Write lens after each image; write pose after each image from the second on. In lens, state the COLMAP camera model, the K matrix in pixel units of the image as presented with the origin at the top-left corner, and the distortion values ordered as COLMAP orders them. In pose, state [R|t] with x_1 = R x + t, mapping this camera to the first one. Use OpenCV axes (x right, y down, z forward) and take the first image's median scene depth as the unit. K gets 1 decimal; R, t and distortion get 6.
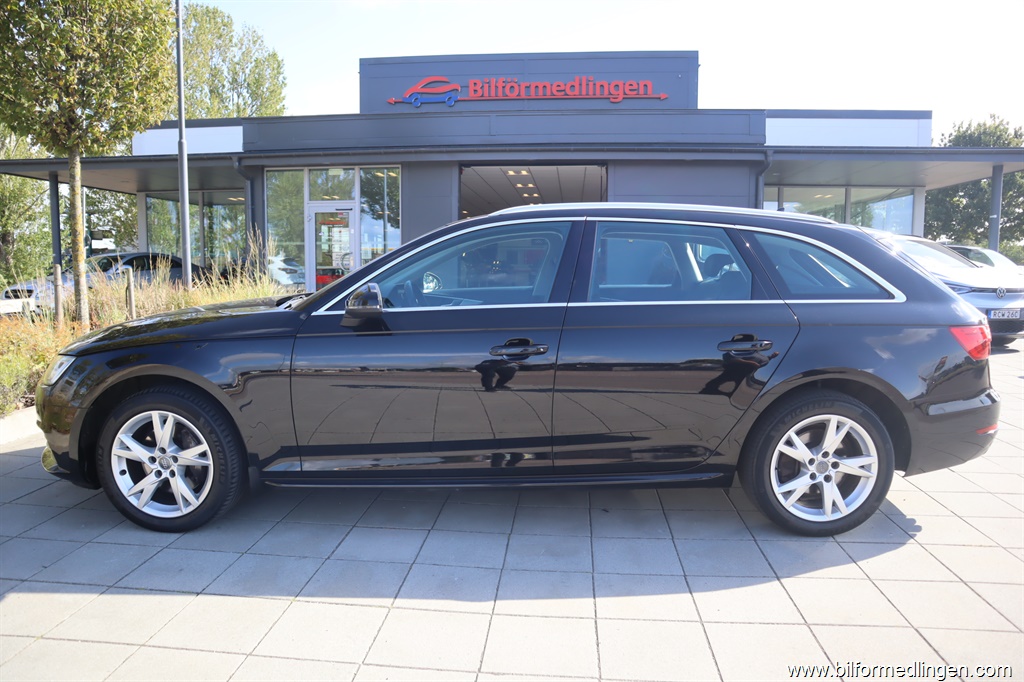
lens RADIAL K [[709.3, 0, 510.4], [0, 709.3, 341.8], [0, 0, 1]] dist [-0.133116, 0.083212]
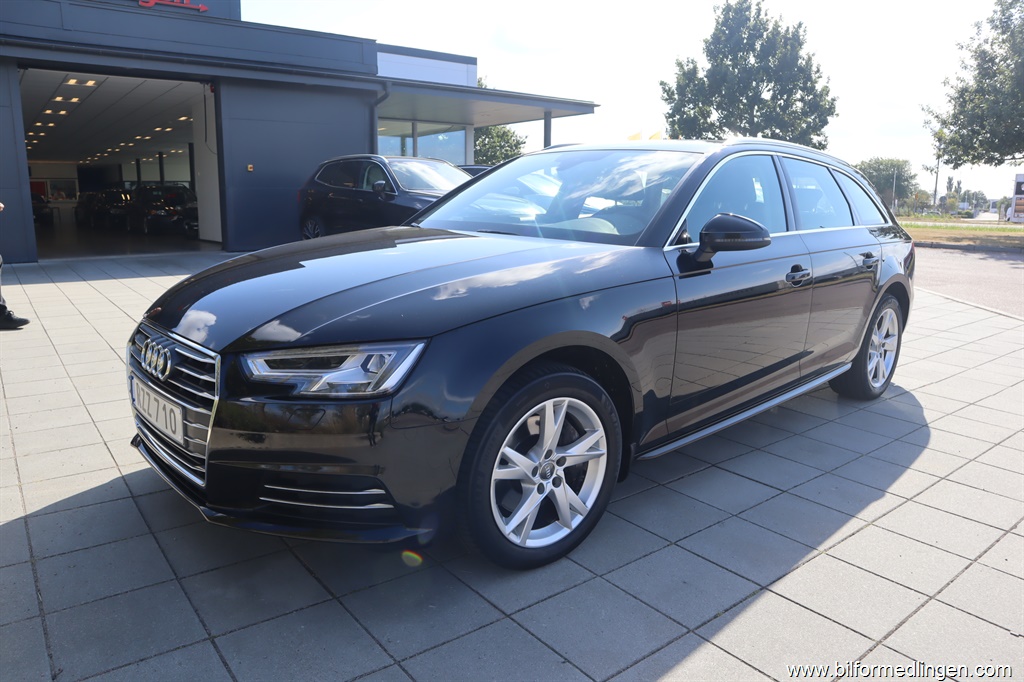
lens RADIAL K [[709.3, 0, 510.4], [0, 709.3, 341.8], [0, 0, 1]] dist [-0.133116, 0.083212]
pose [[0.730309, -0.132469, 0.670150, -1.000335], [0.067707, 0.990224, 0.121953, -0.046299], [-0.679753, -0.043689, 0.732139, 0.500675]]
